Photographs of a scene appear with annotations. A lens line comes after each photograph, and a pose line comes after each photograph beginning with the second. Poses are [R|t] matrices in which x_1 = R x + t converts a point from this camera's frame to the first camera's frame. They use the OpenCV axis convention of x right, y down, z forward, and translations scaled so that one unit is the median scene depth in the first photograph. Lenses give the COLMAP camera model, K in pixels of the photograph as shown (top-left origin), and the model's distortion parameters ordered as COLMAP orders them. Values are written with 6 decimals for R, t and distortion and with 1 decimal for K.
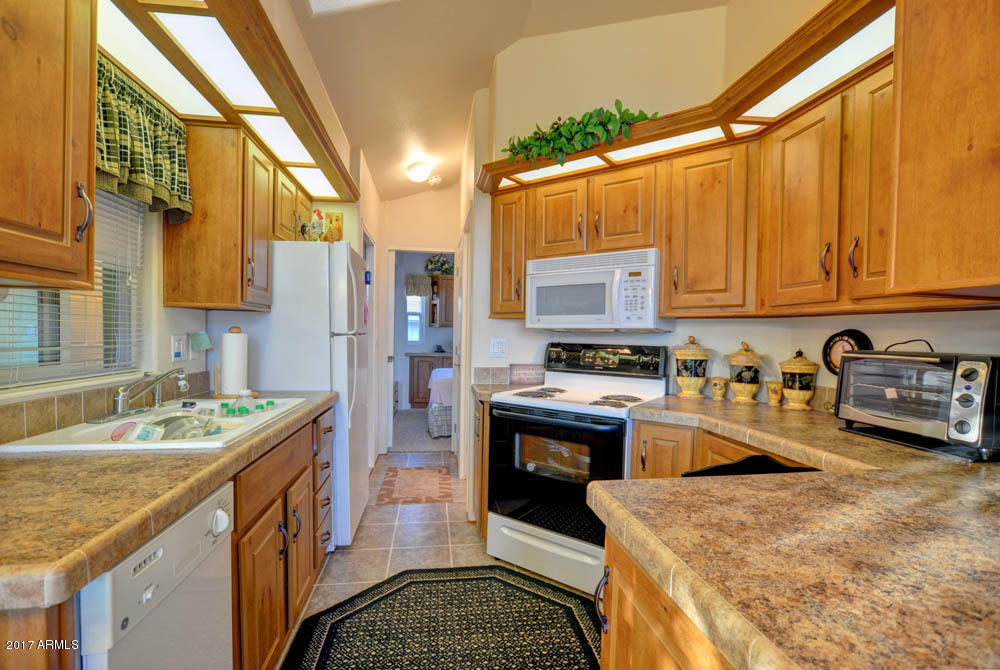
lens RADIAL K [[447.6, 0, 496.3], [0, 447.6, 345.9], [0, 0, 1]] dist [-0.020392, 0.000142]
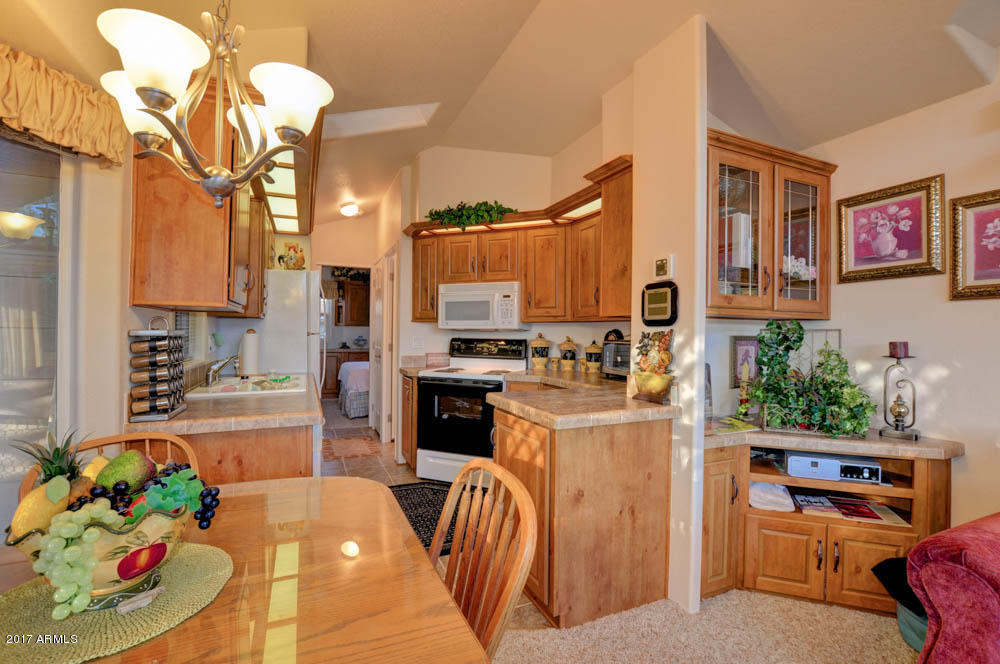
lens RADIAL K [[441.4, 0, 500.0], [0, 441.4, 332.0], [0, 0, 1]] dist [-0.040587, 0.011926]
pose [[0.963143, -0.007155, 0.268896, -0.155589], [0.013646, 0.999659, -0.022280, 0.009137], [-0.268645, 0.025128, 0.962911, -0.569052]]
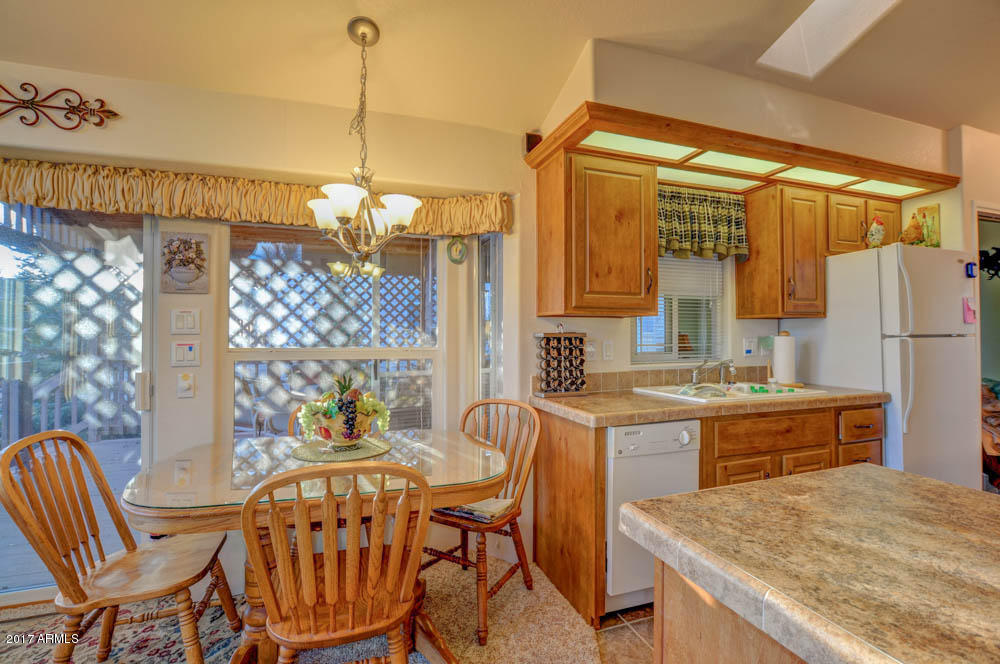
lens RADIAL K [[441.4, 0, 500.0], [0, 441.4, 332.0], [0, 0, 1]] dist [-0.040587, 0.011926]
pose [[0.186473, -0.018731, -0.982282, 0.456879], [-0.021827, 0.999492, -0.023203, 0.006269], [0.982218, 0.025767, 0.185969, -0.051054]]
